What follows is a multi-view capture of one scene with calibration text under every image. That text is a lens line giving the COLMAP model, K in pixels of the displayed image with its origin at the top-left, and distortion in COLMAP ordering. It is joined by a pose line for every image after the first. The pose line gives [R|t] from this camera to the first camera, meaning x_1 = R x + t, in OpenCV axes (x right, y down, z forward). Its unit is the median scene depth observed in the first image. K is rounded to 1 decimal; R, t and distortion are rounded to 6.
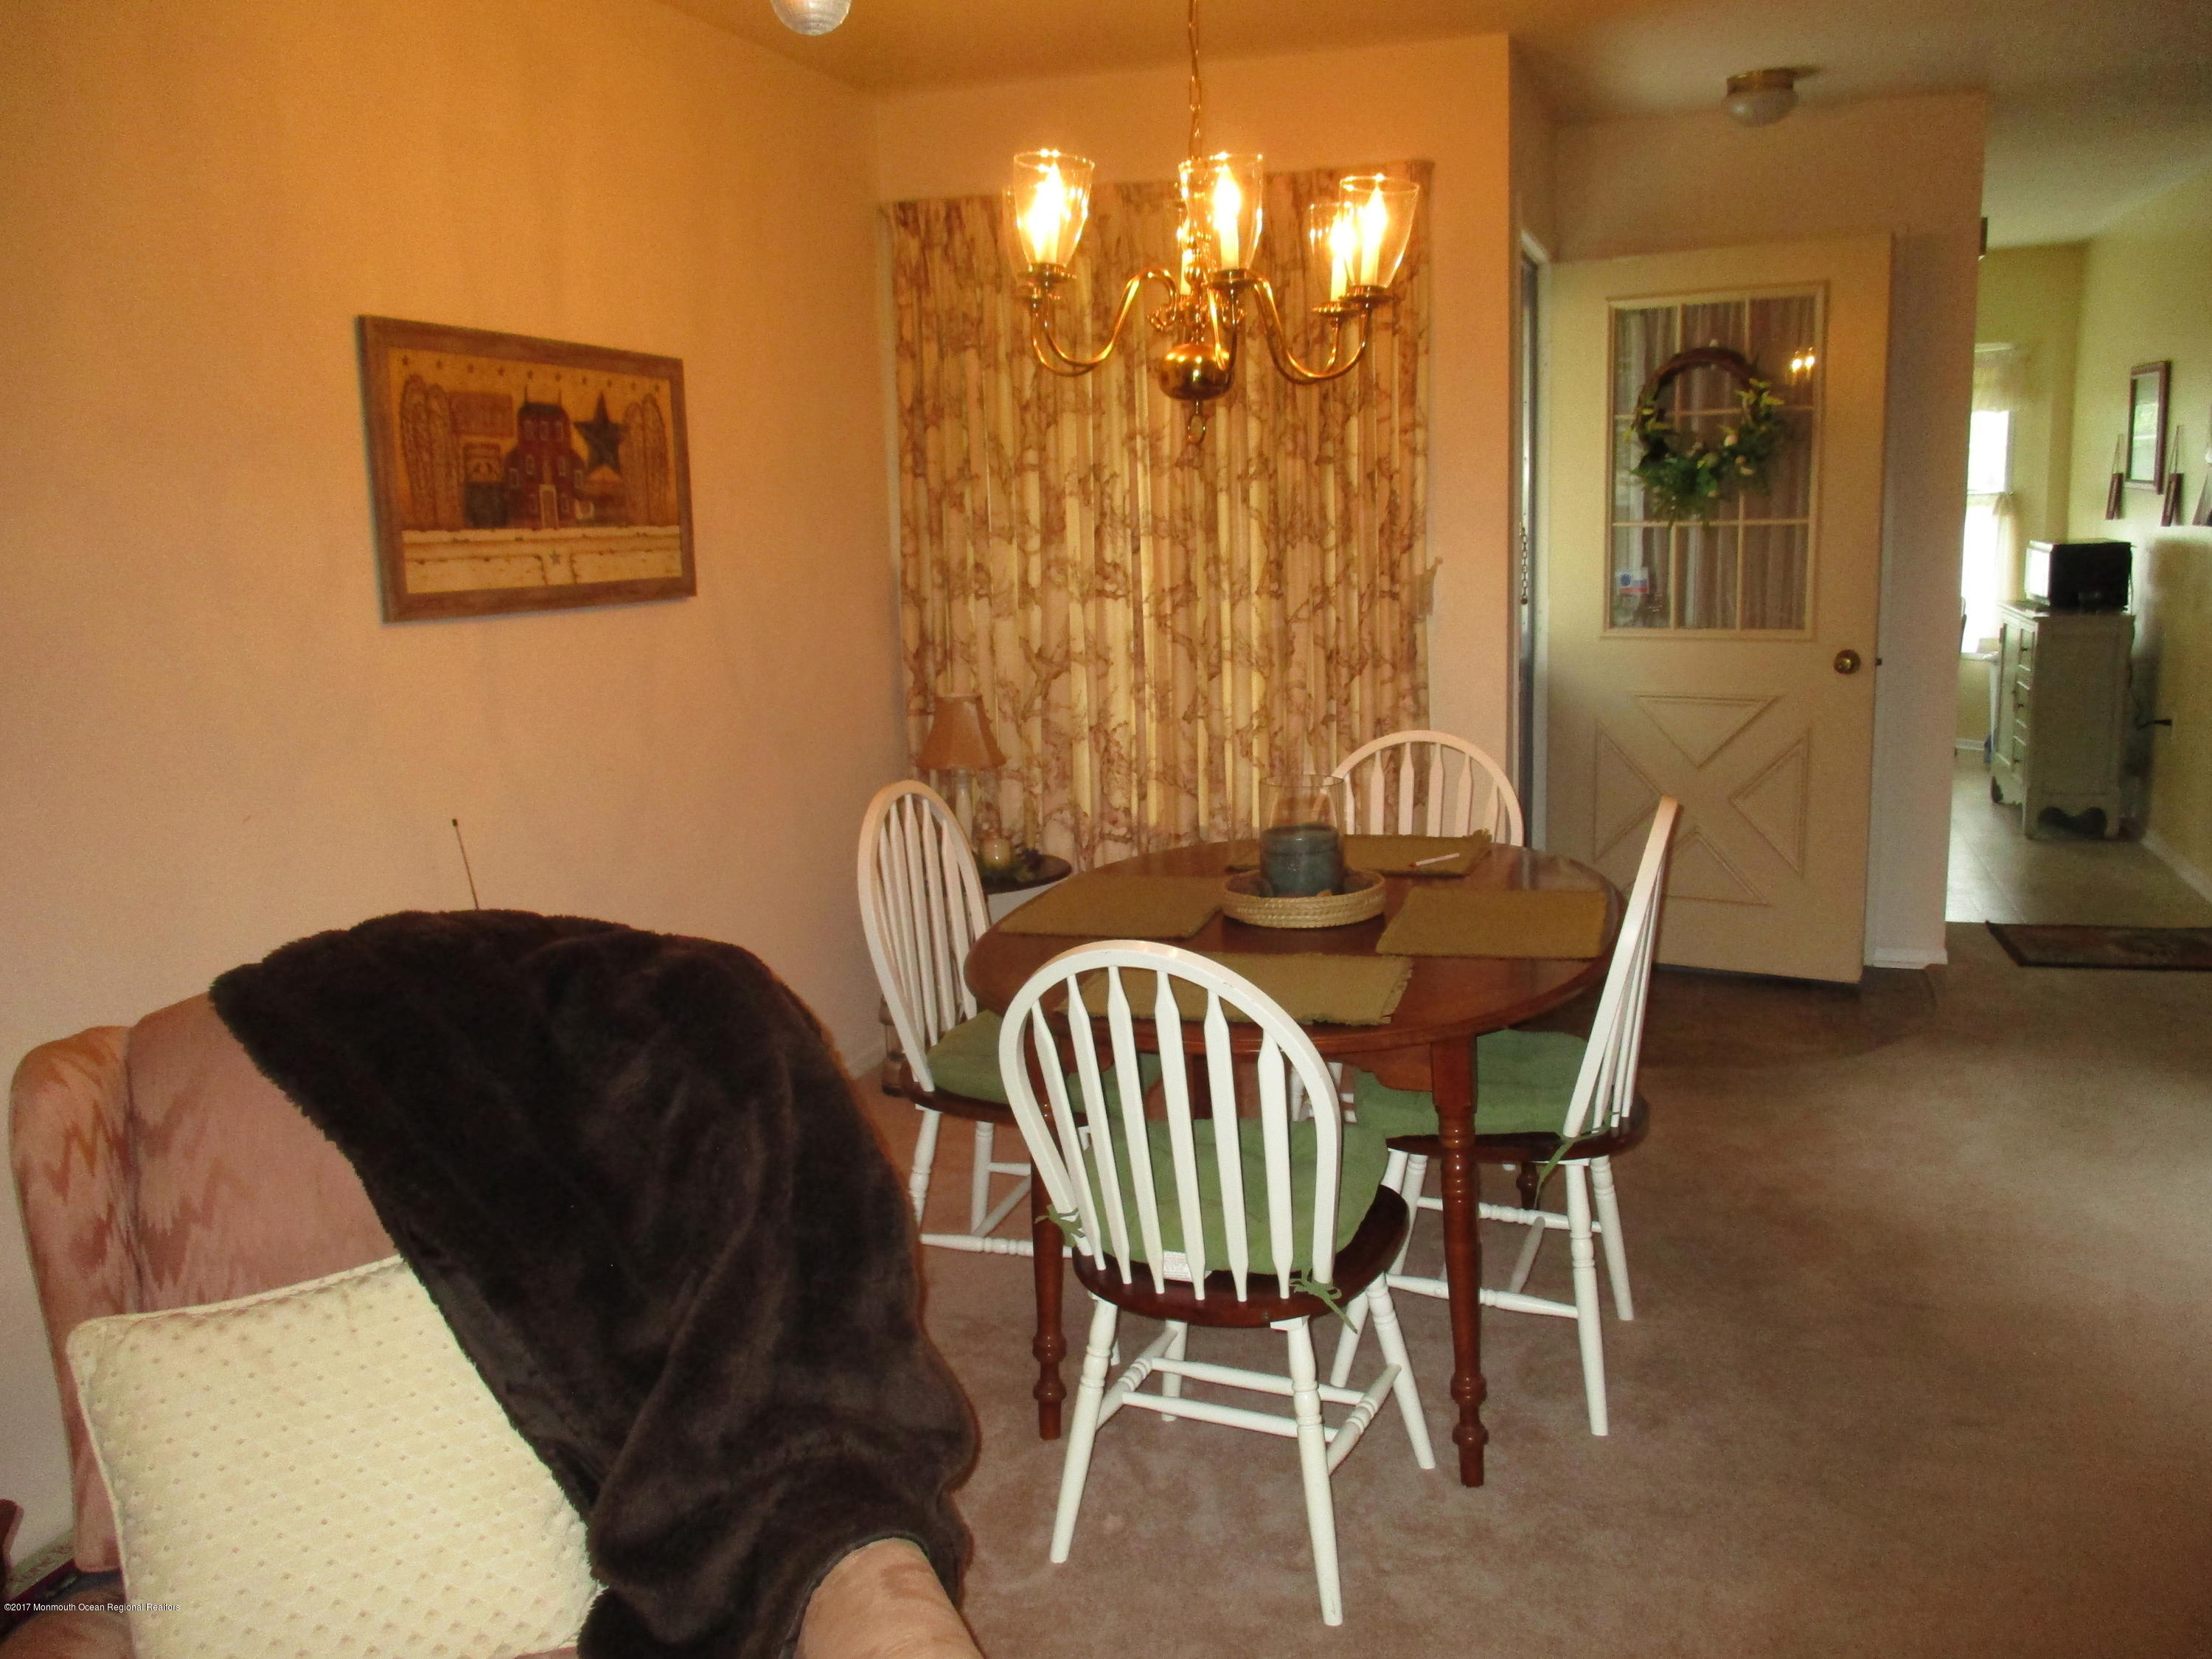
lens RADIAL K [[1838.4, 0, 1106.0], [0, 1838.4, 834.9], [0, 0, 1]] dist [-0.036862, 0.021702]
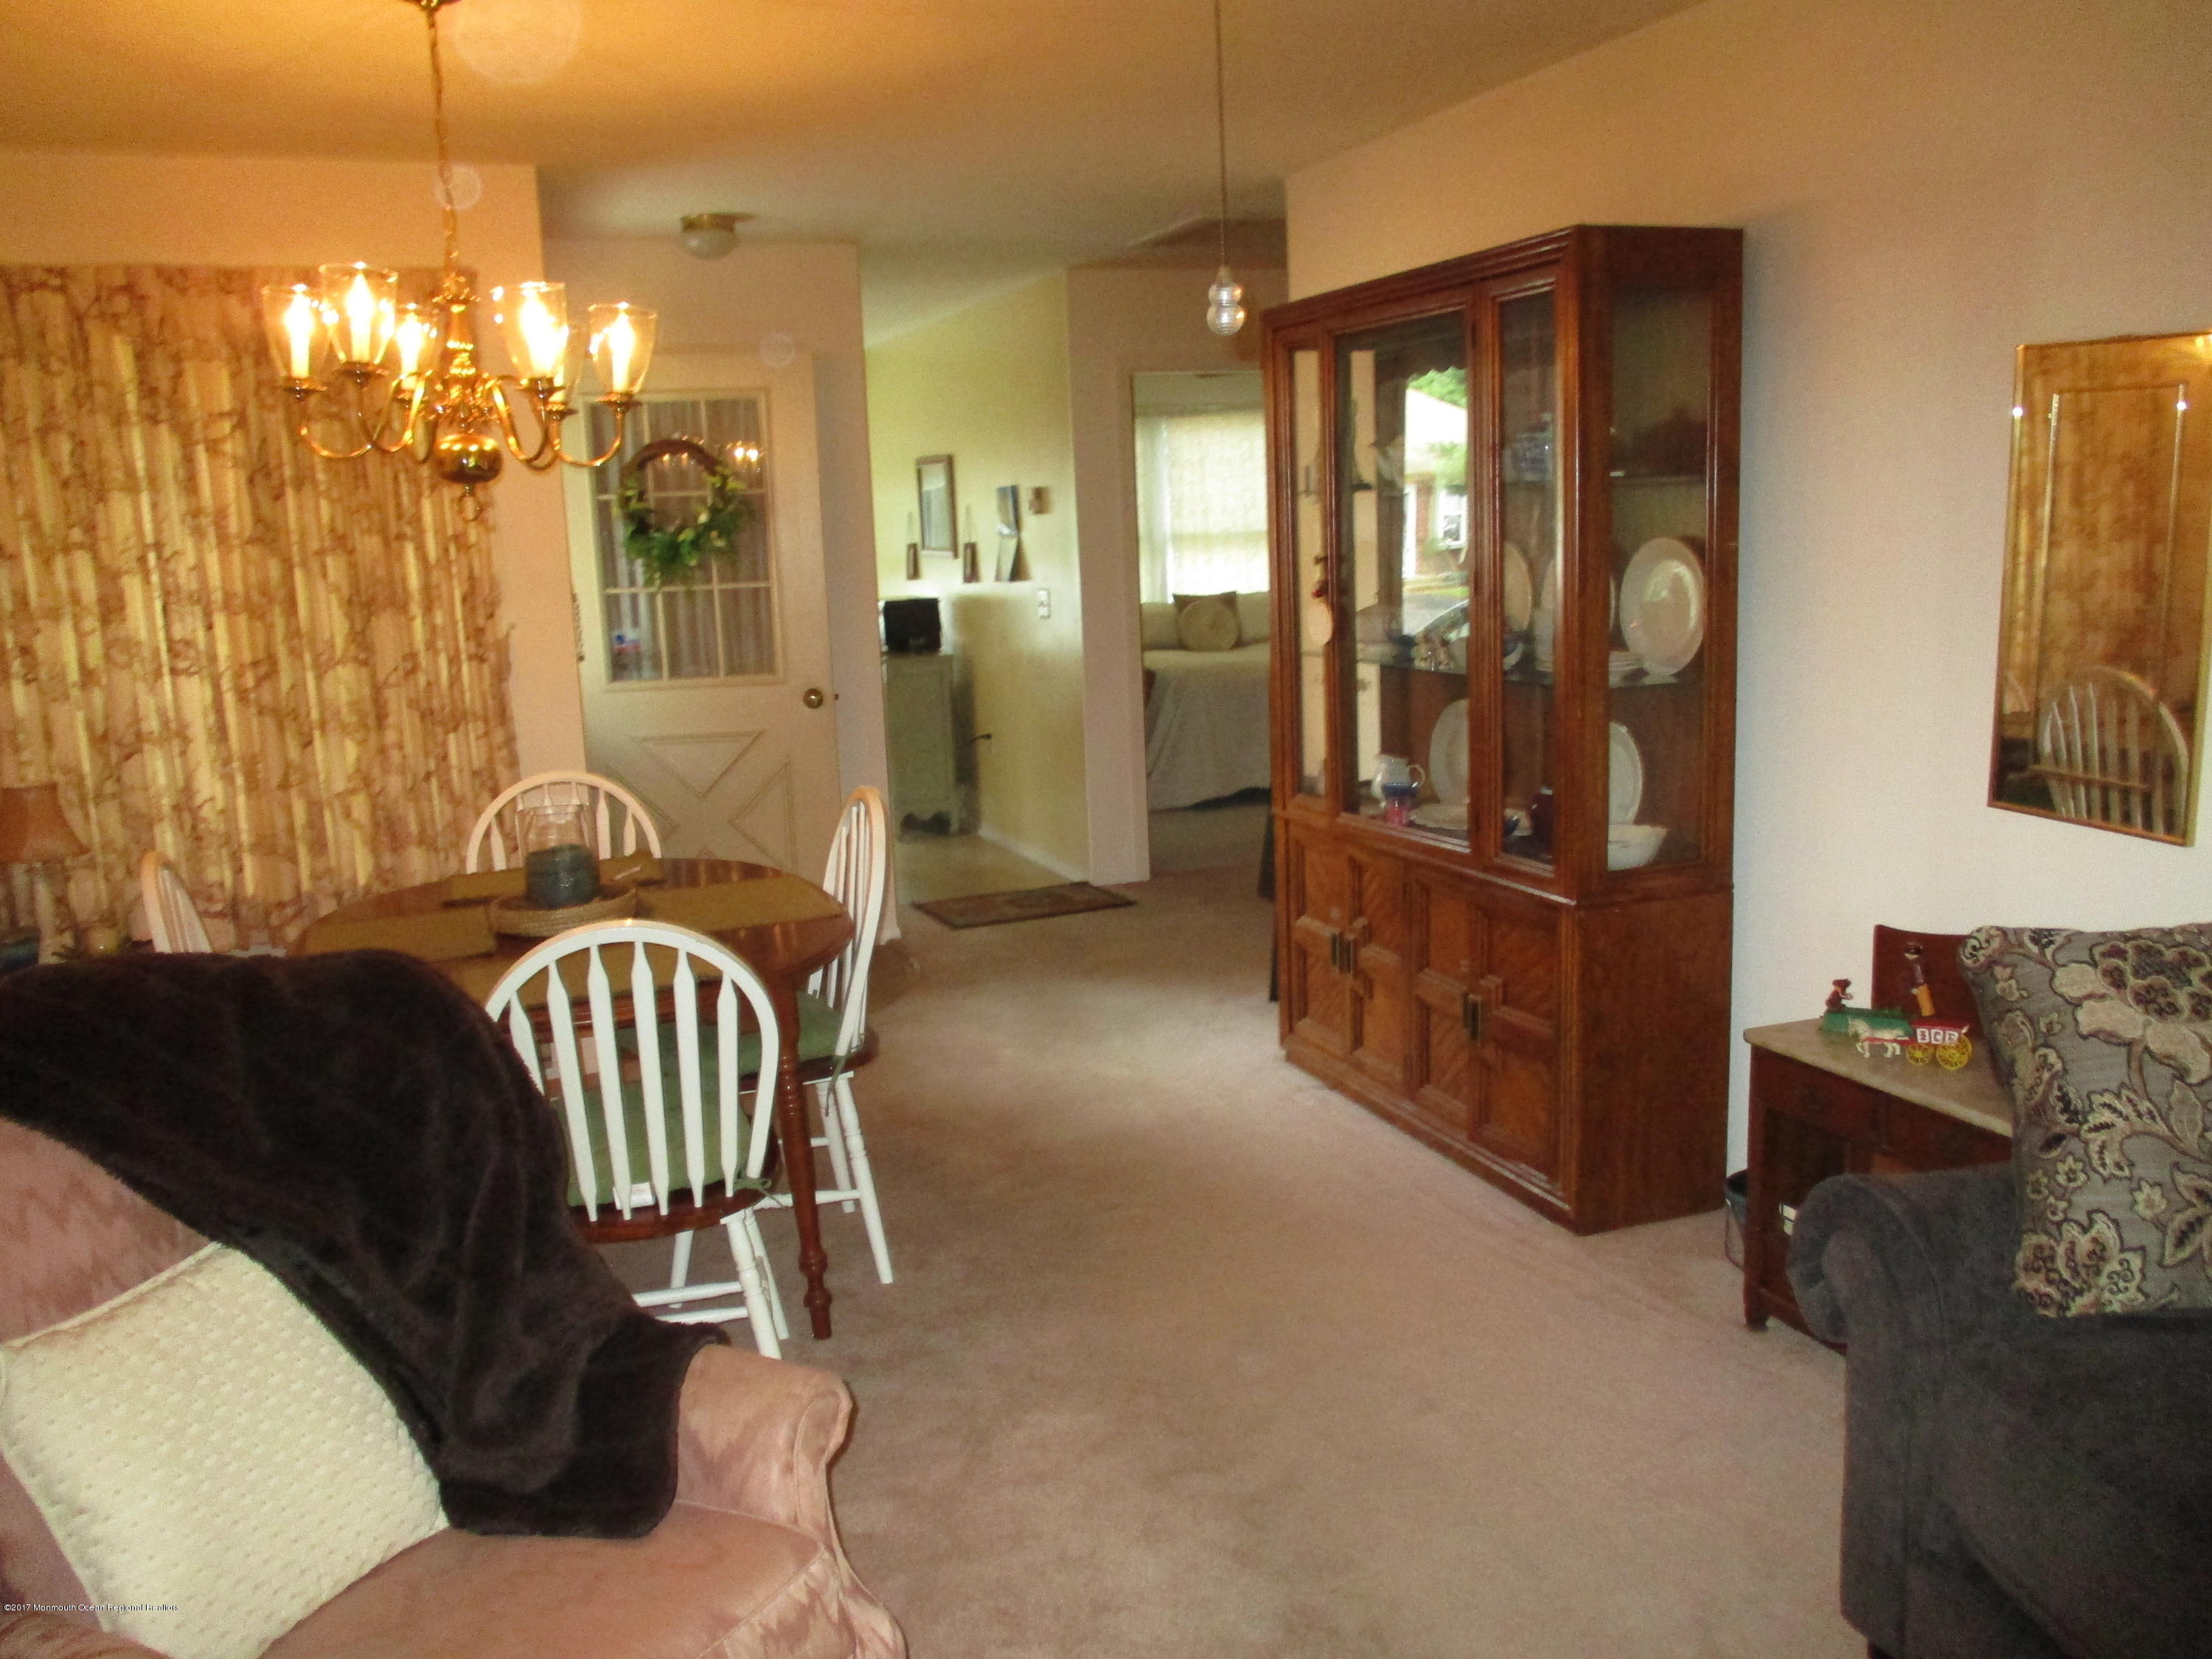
lens RADIAL K [[1838.4, 0, 1104.3], [0, 1838.4, 844.9], [0, 0, 1]] dist [-0.036862, 0.021702]
pose [[0.777271, -0.106210, 0.620137, -0.219452], [0.128408, 0.991682, 0.008900, 0.017114], [-0.615923, 0.072713, 0.784443, -0.075986]]
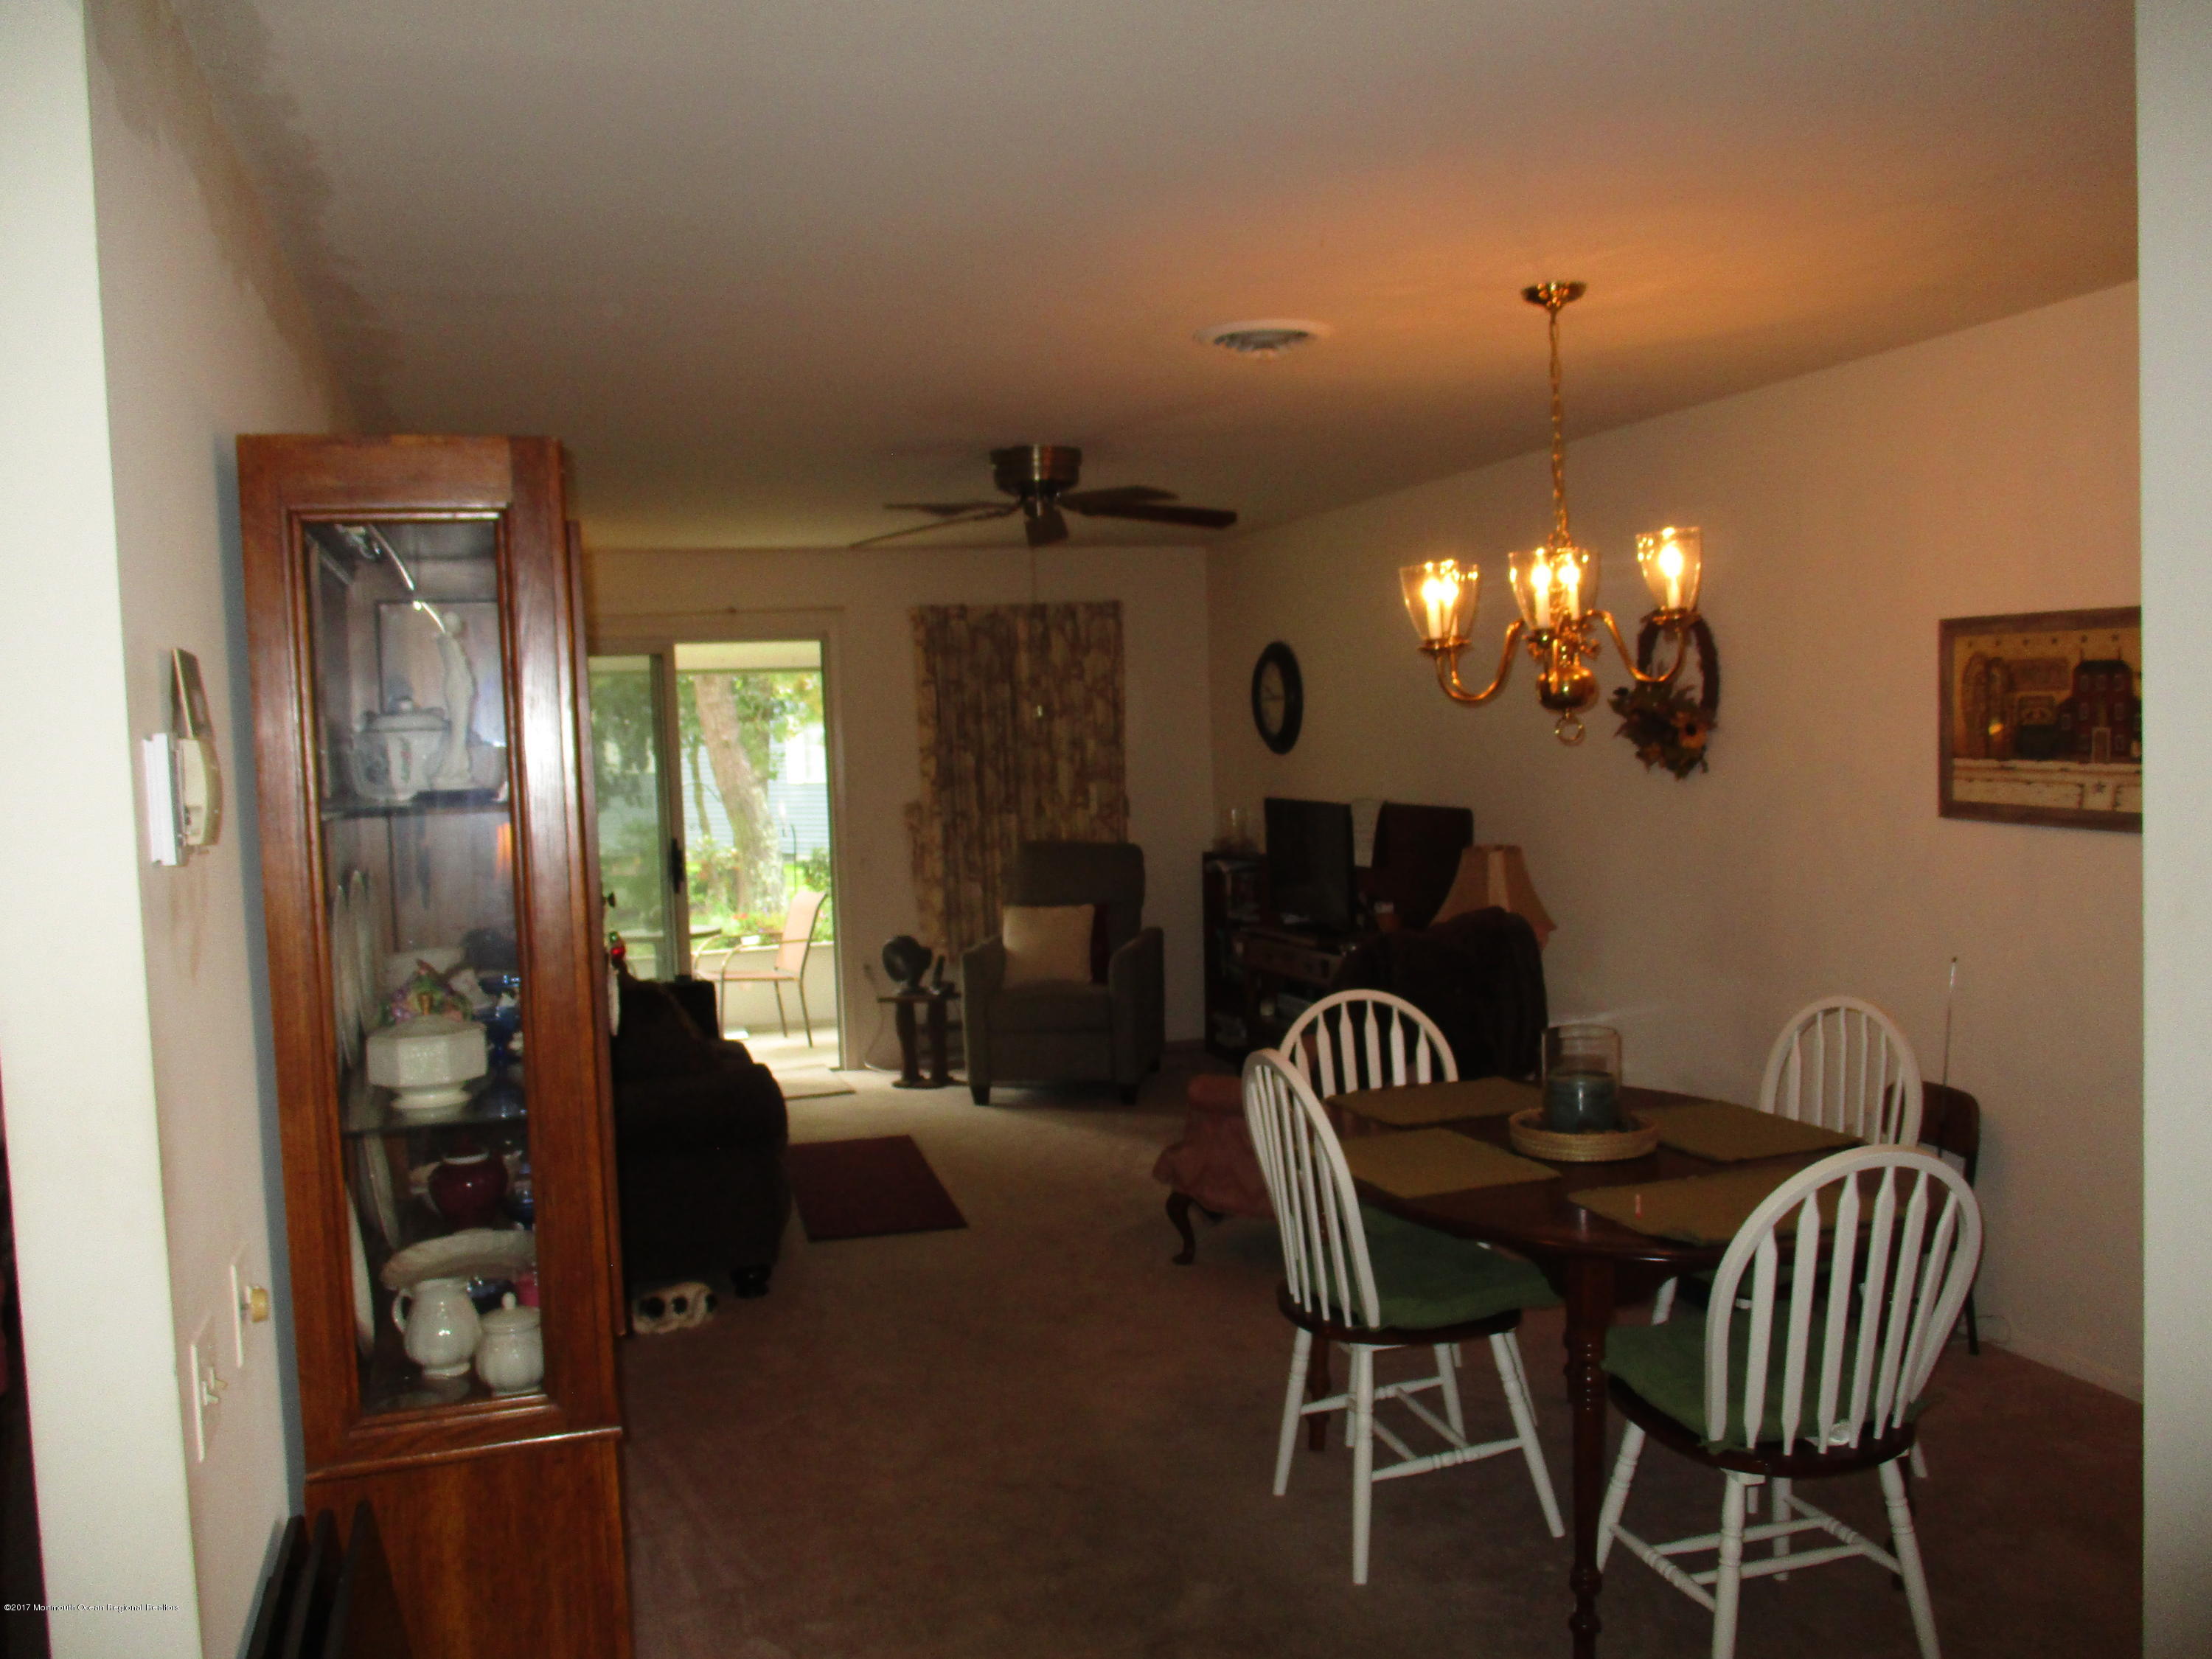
lens RADIAL K [[1838.4, 0, 1103.7], [0, 1838.4, 855.3], [0, 0, 1]] dist [-0.036862, 0.021702]
pose [[-0.804400, 0.096373, -0.586219, 1.110910], [-0.054242, 0.970719, 0.234014, -0.422504], [0.591607, 0.220039, -0.775619, 1.861098]]
